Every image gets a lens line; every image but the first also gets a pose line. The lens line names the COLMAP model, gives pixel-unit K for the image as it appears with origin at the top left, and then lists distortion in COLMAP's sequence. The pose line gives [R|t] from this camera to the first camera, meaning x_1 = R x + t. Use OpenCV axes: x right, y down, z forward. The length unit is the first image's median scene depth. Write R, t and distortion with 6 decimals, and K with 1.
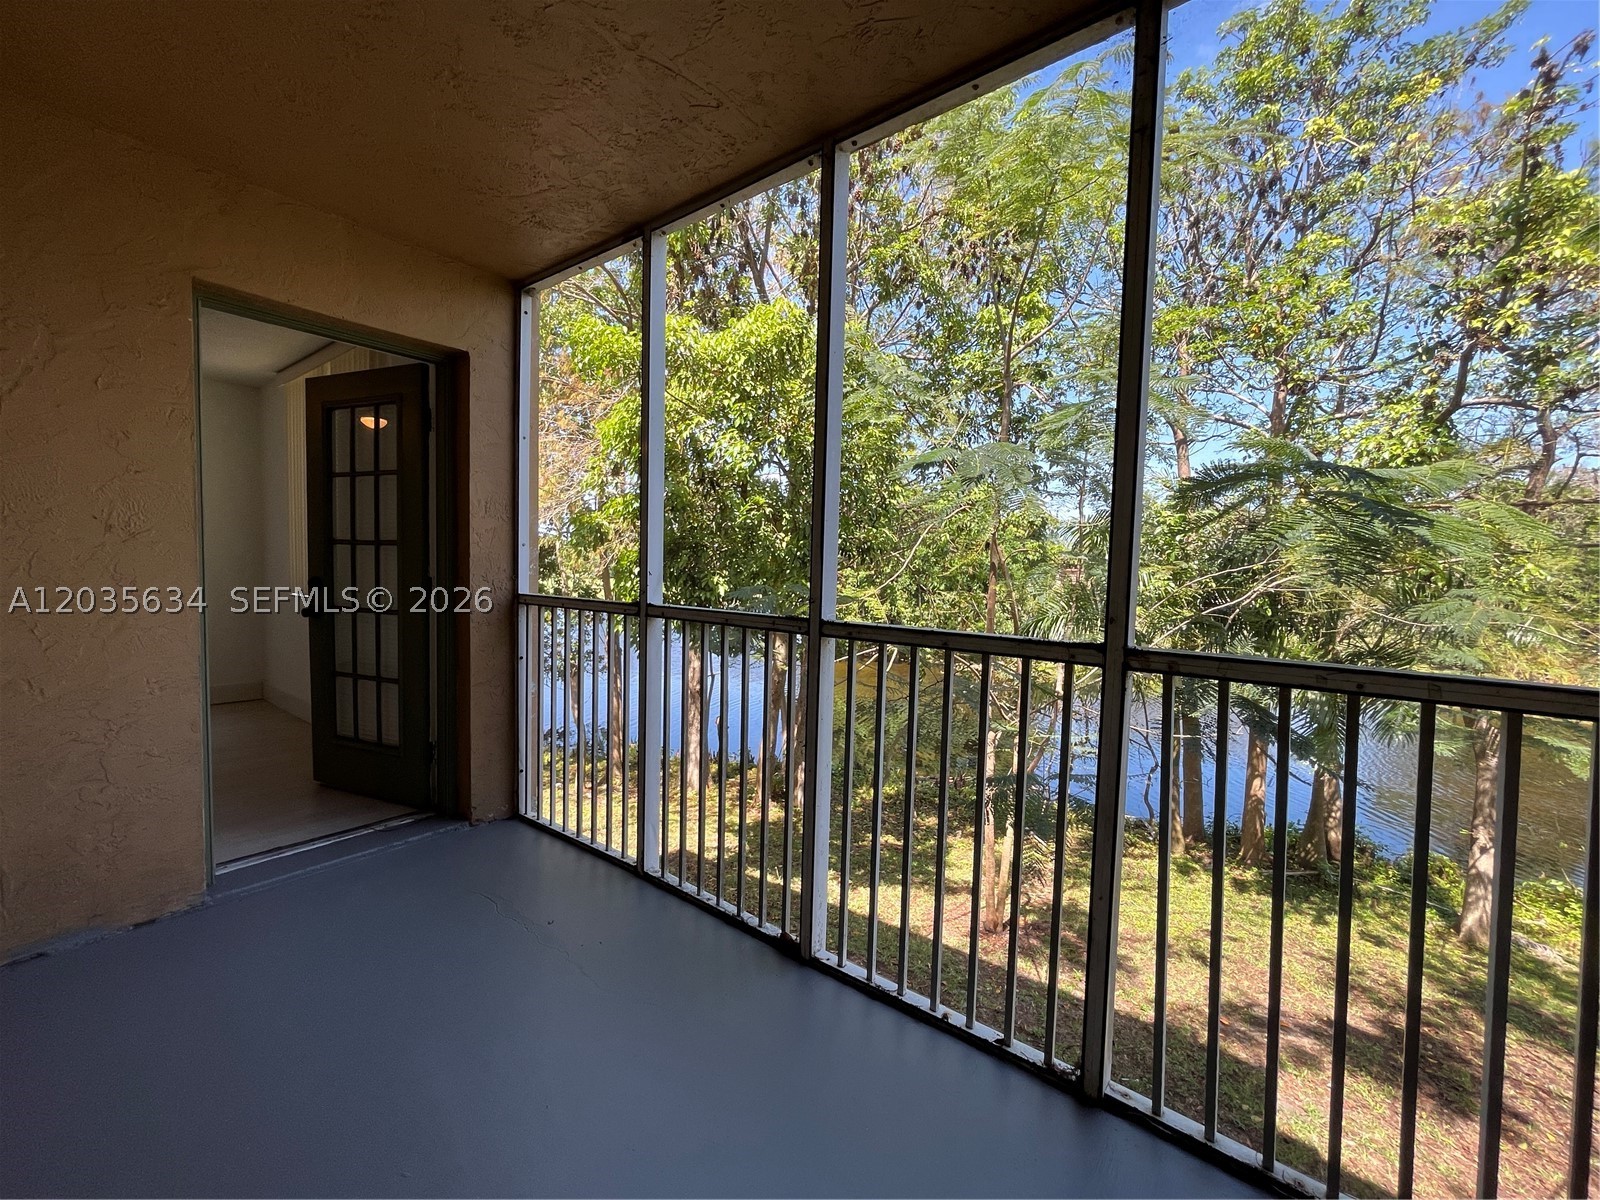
lens RADIAL K [[654.8, 0, 797.5], [0, 654.8, 601.9], [0, 0, 1]] dist [-0.000309, -0.000582]
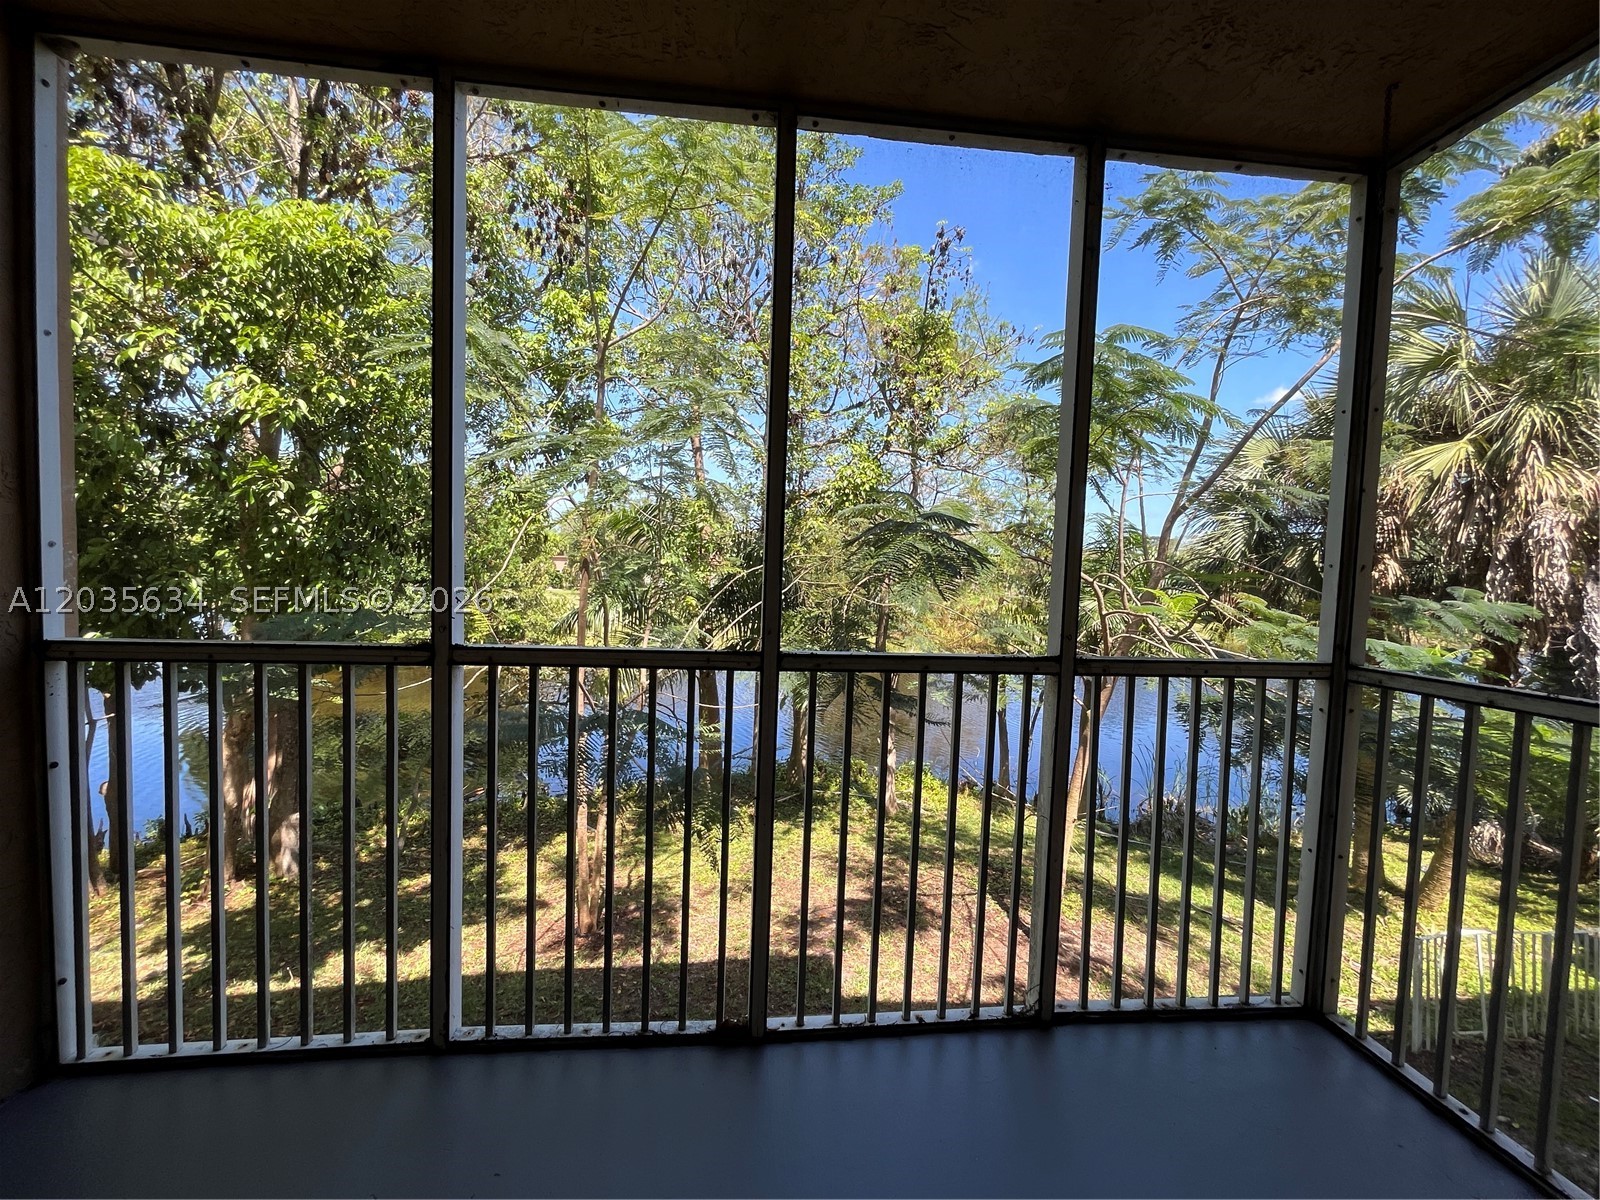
lens RADIAL K [[654.8, 0, 797.5], [0, 654.8, 601.9], [0, 0, 1]] dist [-0.000309, -0.000582]
pose [[0.711899, -0.041579, 0.701050, -0.152929], [0.025106, 0.999114, 0.033762, -0.019200], [-0.701833, -0.006435, 0.712312, 0.095771]]
